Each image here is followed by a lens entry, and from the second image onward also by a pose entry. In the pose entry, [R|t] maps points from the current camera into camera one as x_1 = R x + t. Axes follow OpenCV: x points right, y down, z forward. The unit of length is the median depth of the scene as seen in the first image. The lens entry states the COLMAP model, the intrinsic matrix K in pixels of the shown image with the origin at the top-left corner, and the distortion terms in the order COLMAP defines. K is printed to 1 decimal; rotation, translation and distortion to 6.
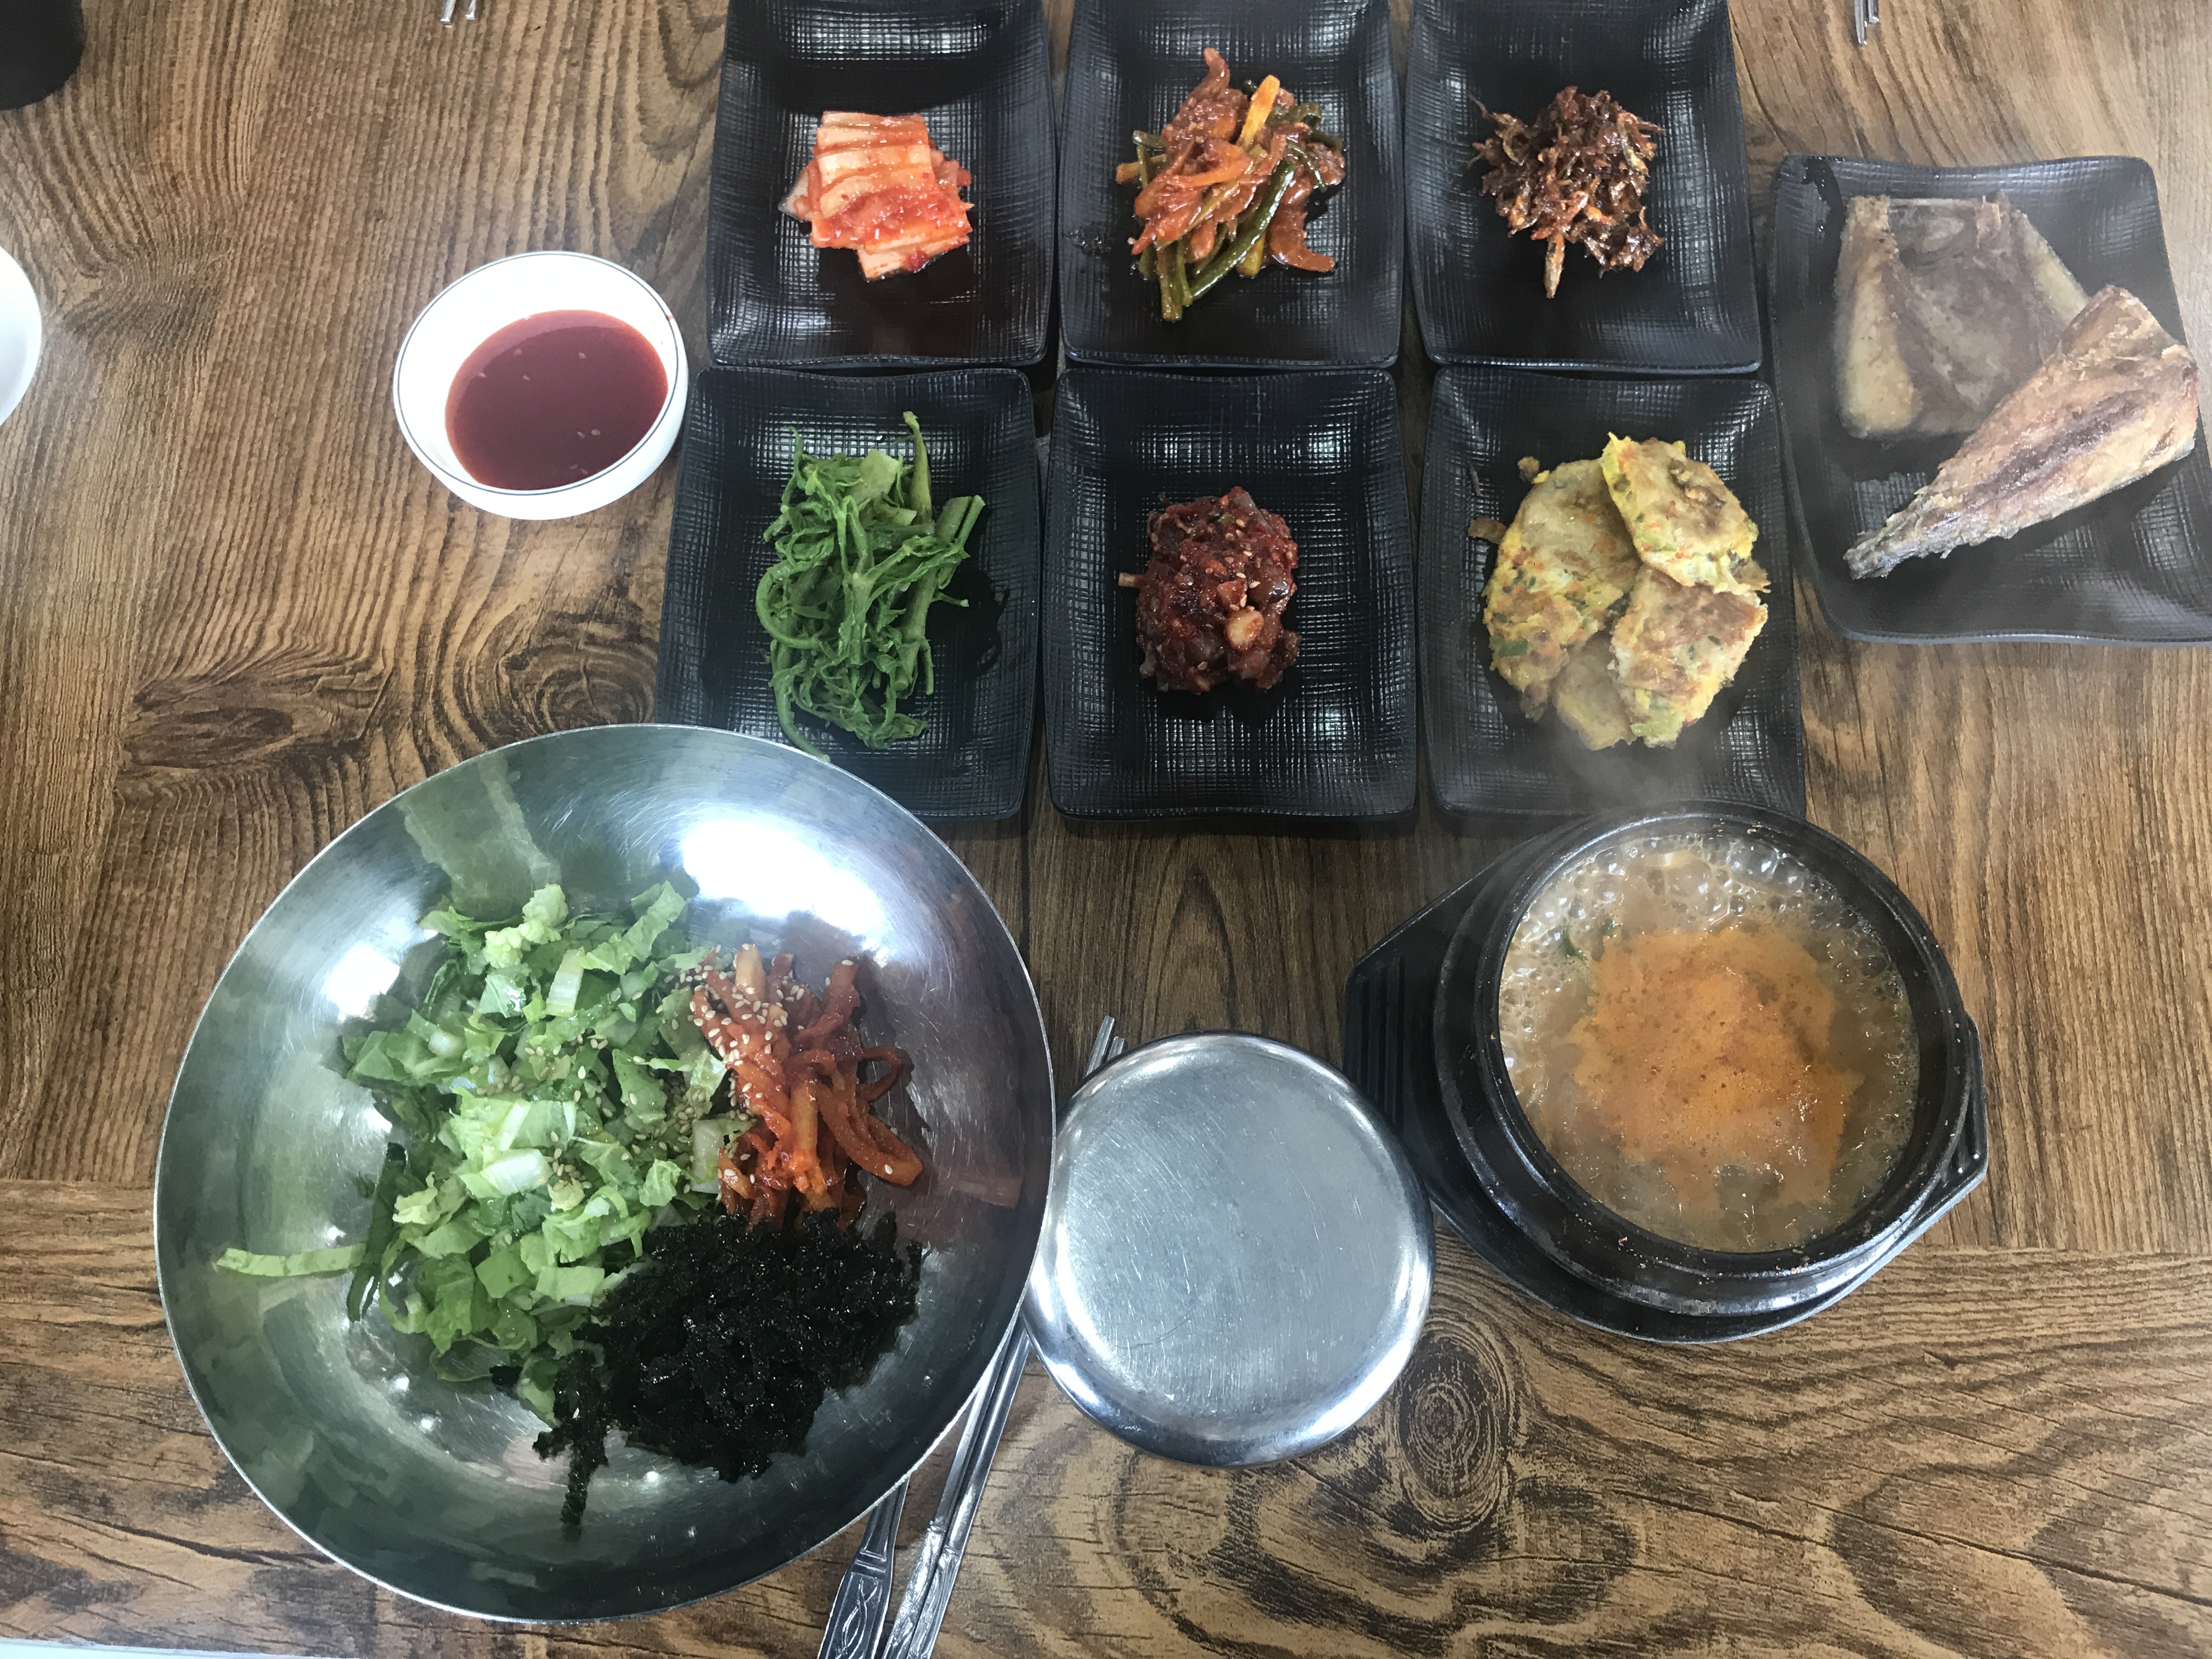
lens RADIAL K [[1799.6, 0, 1106.0], [0, 1799.6, 829.5], [0, 0, 1]] dist [-0.014222, 0.057398]
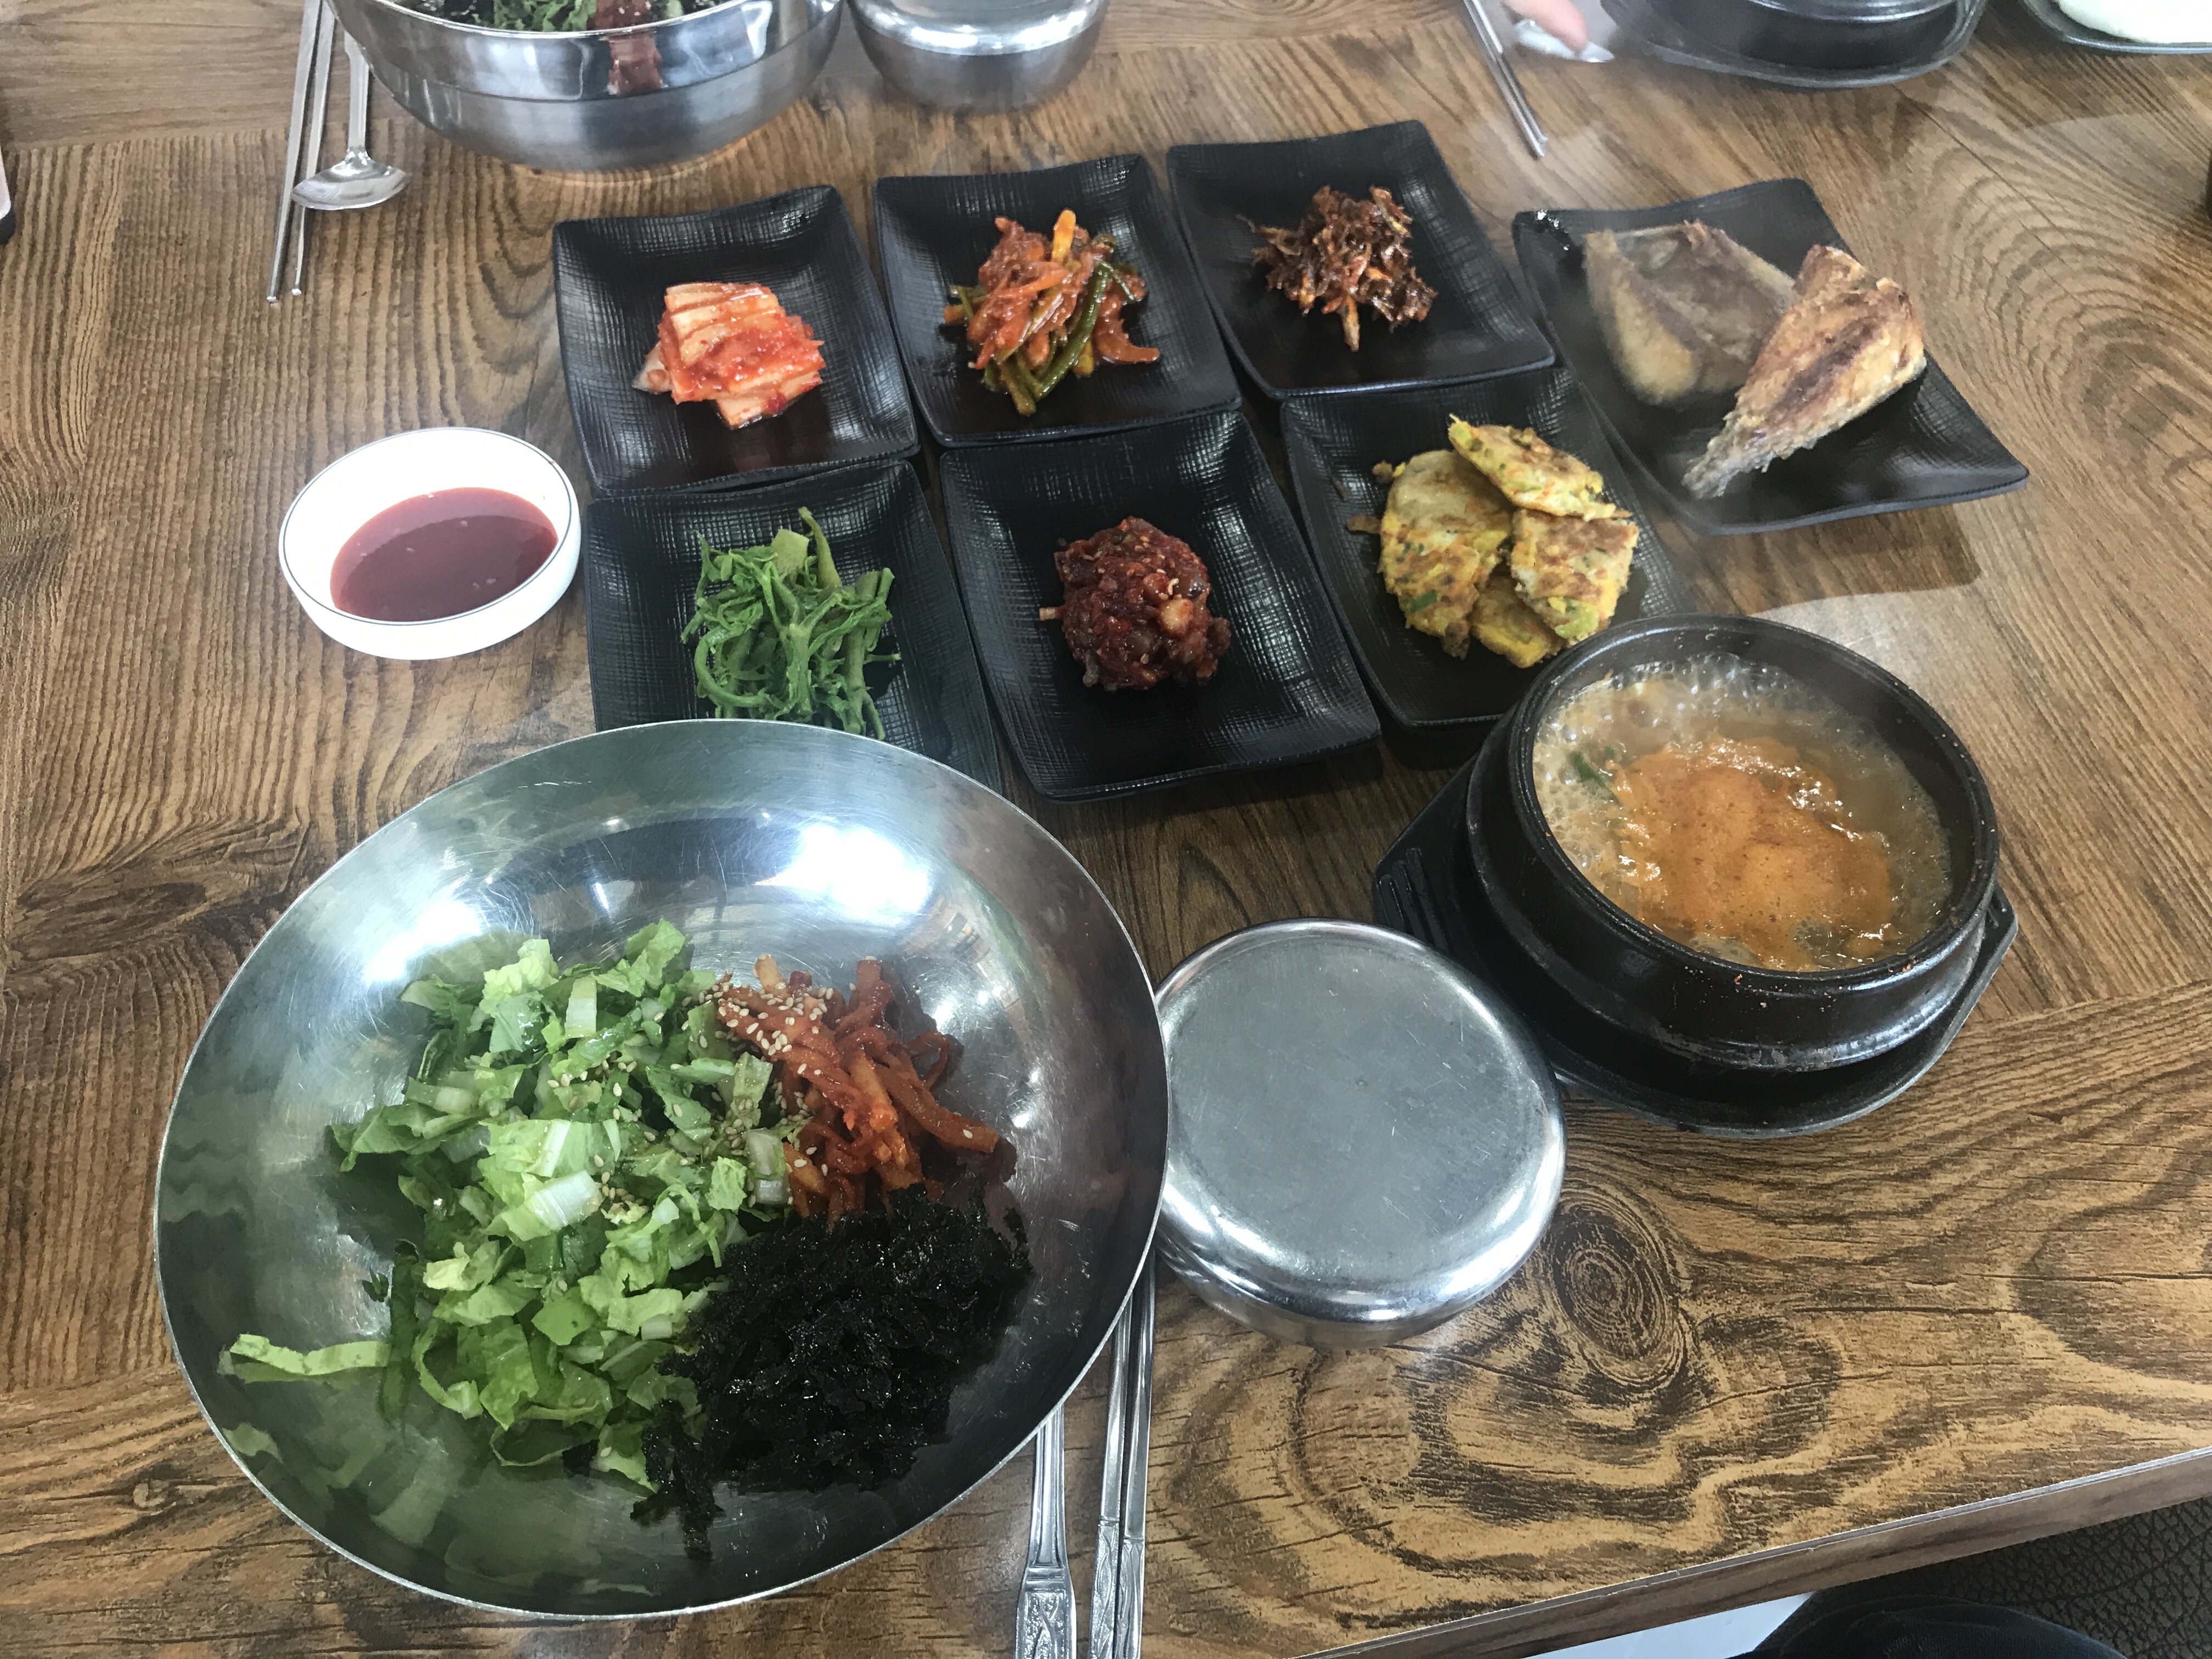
lens RADIAL K [[1799.6, 0, 1106.0], [0, 1799.6, 829.5], [0, 0, 1]] dist [-0.014222, 0.057398]
pose [[0.968212, -0.183791, 0.169666, -0.158812], [0.225199, 0.935723, -0.271491, 0.272630], [-0.108863, 0.301069, 0.947368, 0.066176]]
